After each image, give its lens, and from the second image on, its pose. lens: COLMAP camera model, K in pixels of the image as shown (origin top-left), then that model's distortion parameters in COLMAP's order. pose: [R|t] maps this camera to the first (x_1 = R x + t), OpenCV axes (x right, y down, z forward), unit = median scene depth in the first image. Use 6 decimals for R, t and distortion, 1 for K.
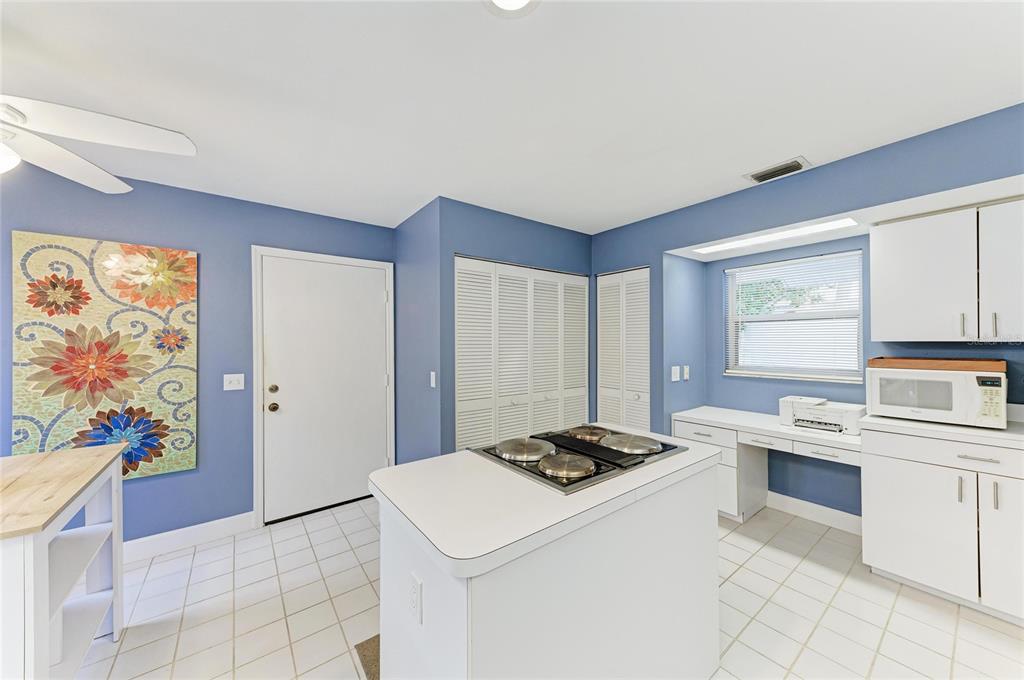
lens RADIAL K [[357.9, 0, 512.9], [0, 357.9, 341.6], [0, 0, 1]] dist [0.008914, -0.000358]
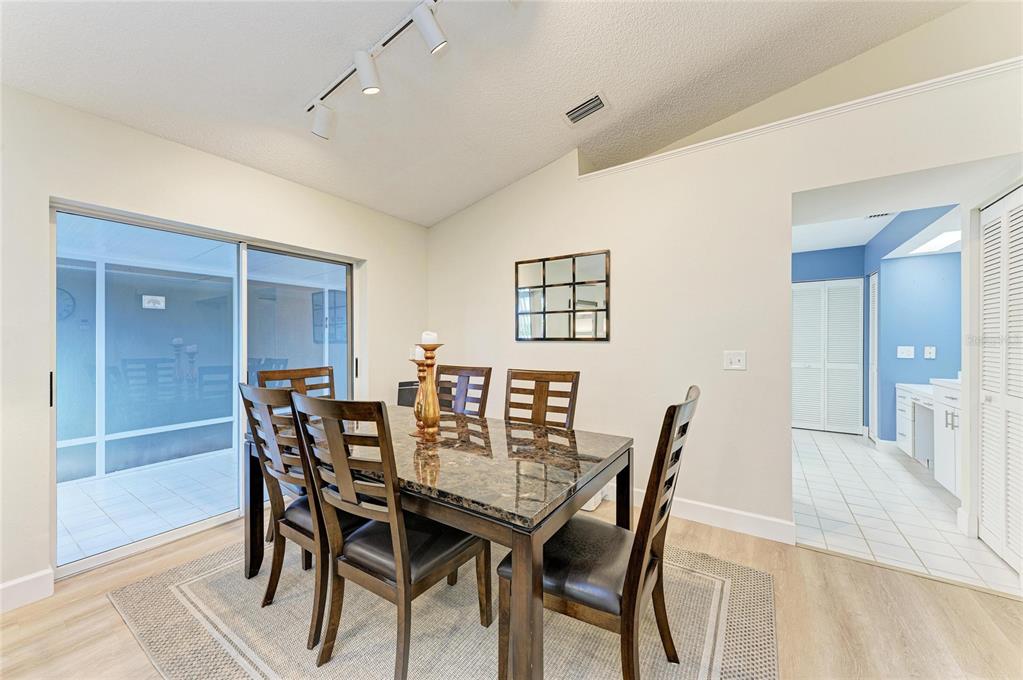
lens RADIAL K [[374.6, 0, 511.5], [0, 374.6, 340.0], [0, 0, 1]] dist [0.009855, -0.000286]
pose [[0.322943, 0.004201, -0.946409, 1.665216], [-0.002748, 0.999990, 0.003501, 0.061018], [0.946414, 0.001471, 0.322951, -0.953470]]
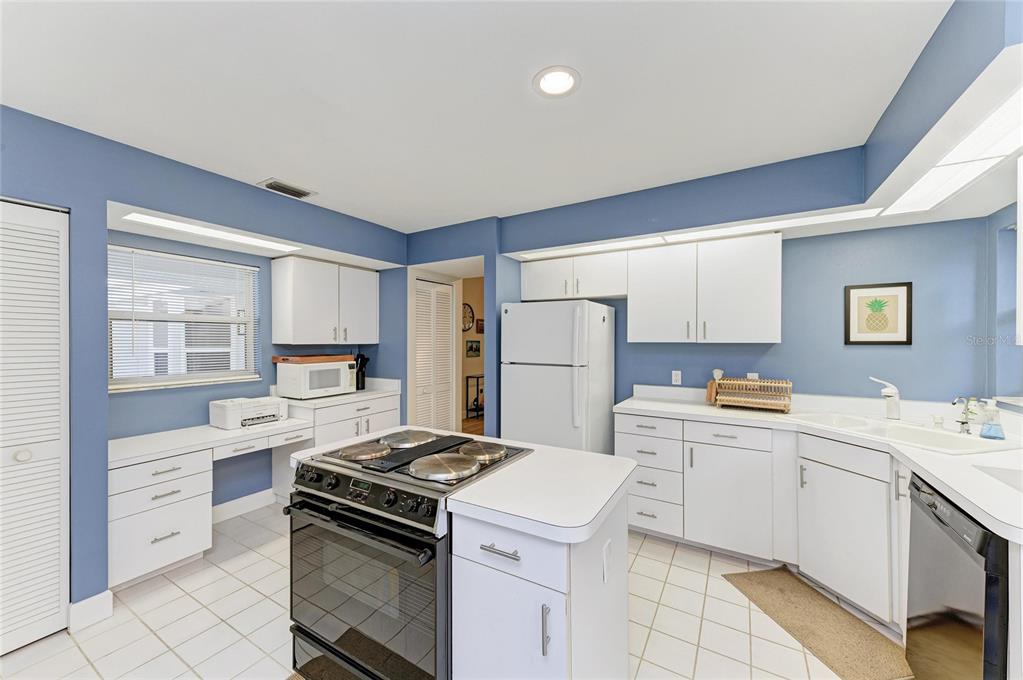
lens RADIAL K [[384.0, 0, 511.6], [0, 384.0, 342.7], [0, 0, 1]] dist [0.026183, -0.007891]
pose [[-0.372041, 0.001743, 0.928215, -0.587494], [0.006244, 0.999980, 0.000625, -0.002304], [-0.928195, 0.006029, -0.372045, 0.775206]]
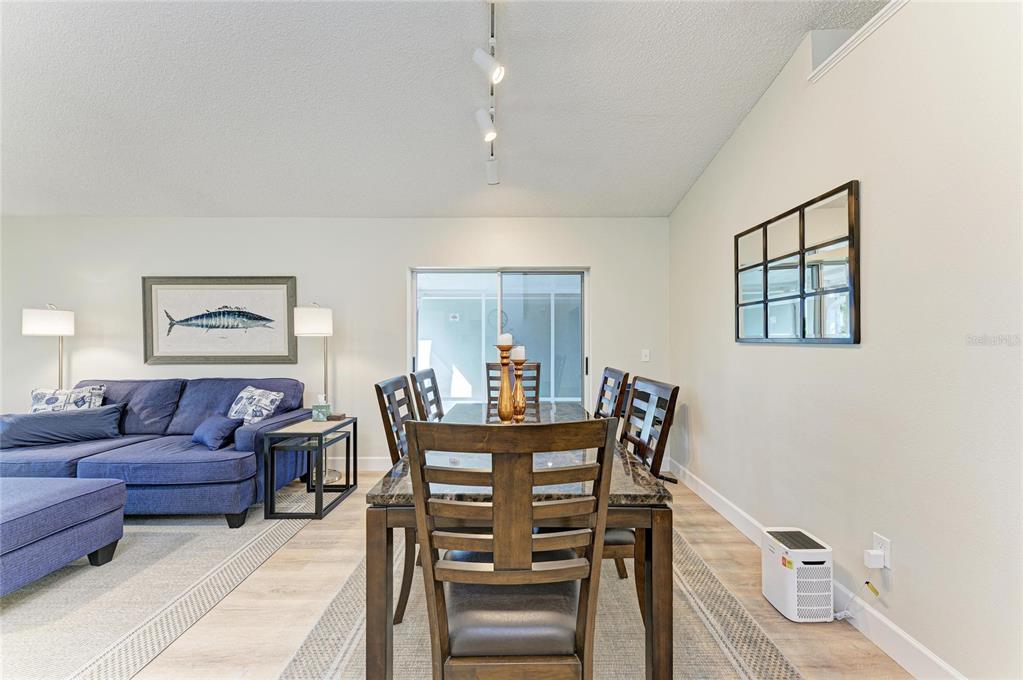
lens RADIAL K [[371.5, 0, 508.9], [0, 371.5, 343.0], [0, 0, 1]] dist [0.011307, -0.000039]
pose [[-0.615517, 0.010659, -0.788052, 1.537548], [0.000927, 0.999918, 0.012801, 0.057098], [0.788123, 0.007149, -0.615476, -0.324390]]
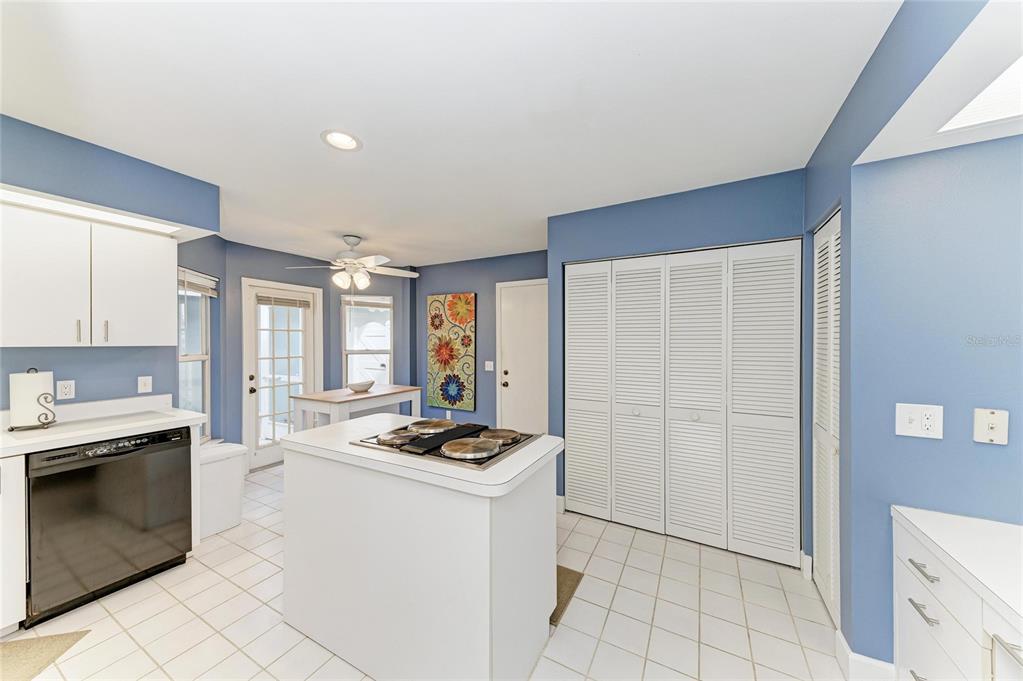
lens RADIAL K [[349.4, 0, 511.5], [0, 349.4, 340.5], [0, 0, 1]] dist [0.013849, -0.000026]
pose [[0.410754, 0.003192, -0.911741, 0.860552], [-0.004091, 0.999990, 0.001658, -0.011905], [0.911737, 0.003049, 0.410763, 0.471178]]
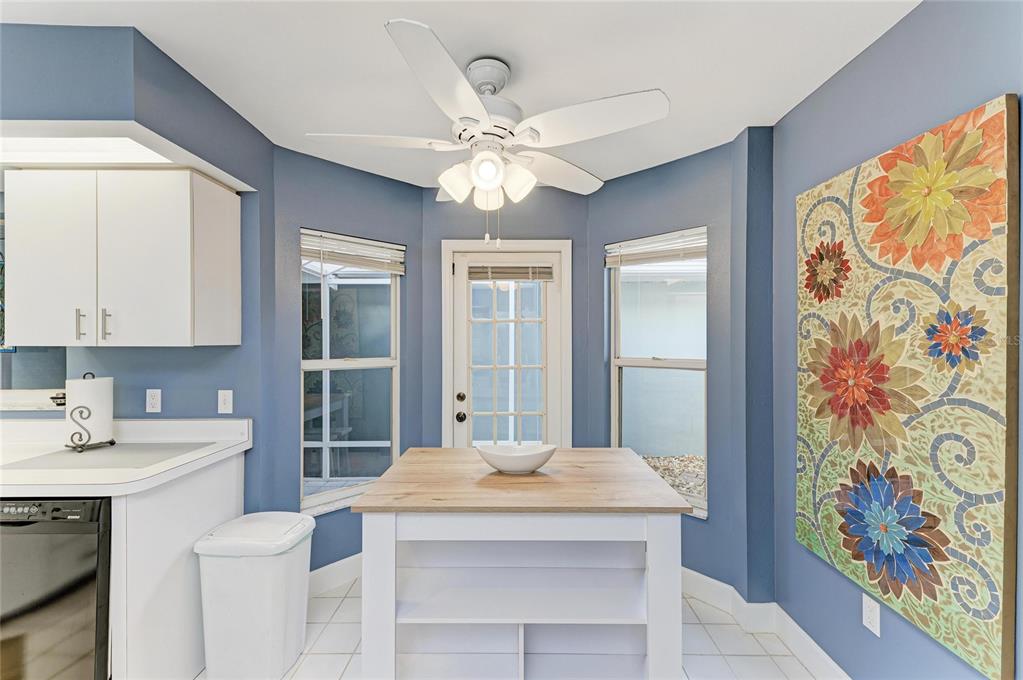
lens RADIAL K [[420.7, 0, 511.9], [0, 420.7, 343.0], [0, 0, 1]] dist [0.014447, -0.004486]
pose [[-0.612832, 0.009915, -0.790151, -0.247574], [0.001932, 0.999937, 0.011049, -0.004300], [0.790211, 0.005245, -0.612812, 0.921784]]
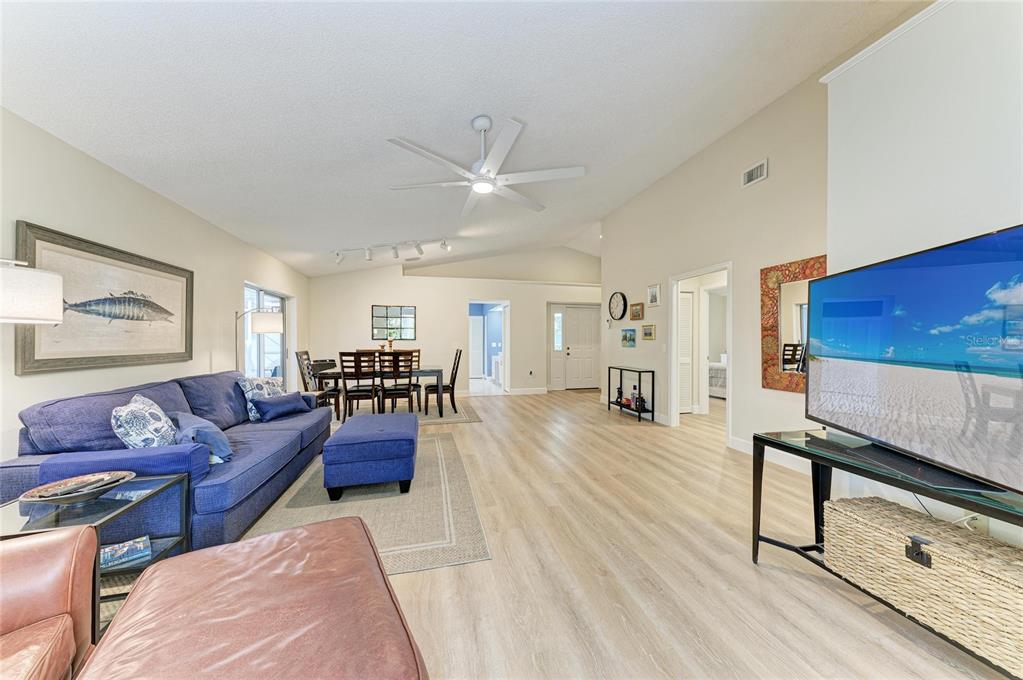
lens RADIAL K [[349.4, 0, 511.5], [0, 349.4, 340.0], [0, 0, 1]] dist [0.013849, -0.000026]
pose [[0.917539, 0.003929, -0.397627, 2.636929], [-0.006541, 0.999965, -0.005213, 0.078387], [0.397592, 0.007384, 0.917532, -2.791667]]
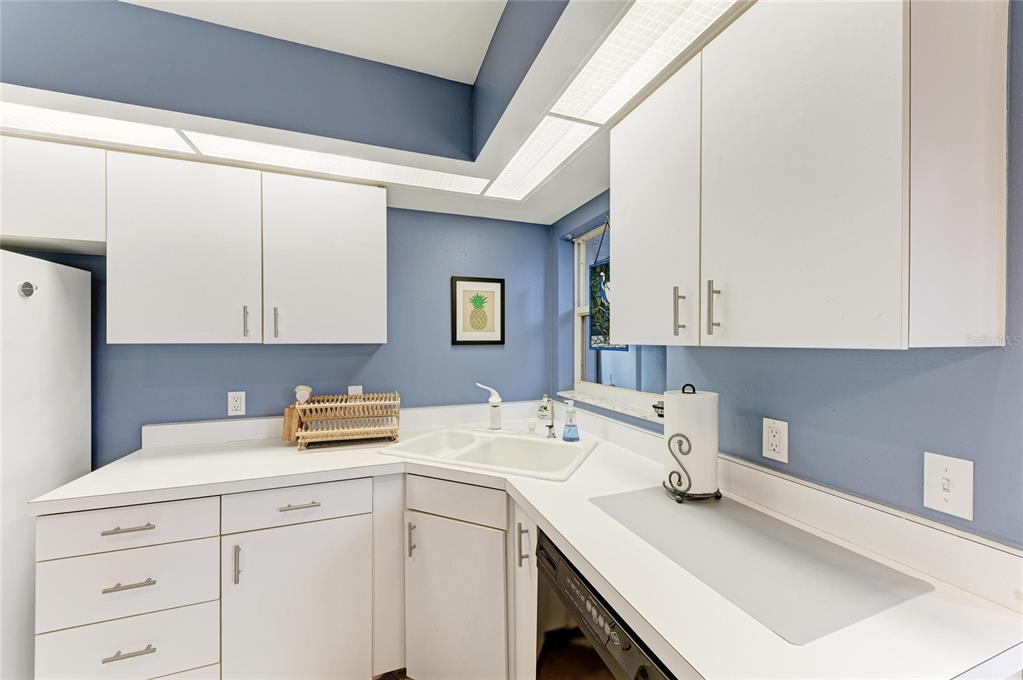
lens RADIAL K [[384.0, 0, 511.6], [0, 384.0, 342.7], [0, 0, 1]] dist [0.026183, -0.007891]
pose [[-0.955577, 0.007634, 0.294641, -0.321685], [0.009702, 0.999937, 0.005559, 0.000774], [-0.294581, 0.008171, -0.955592, 0.329374]]
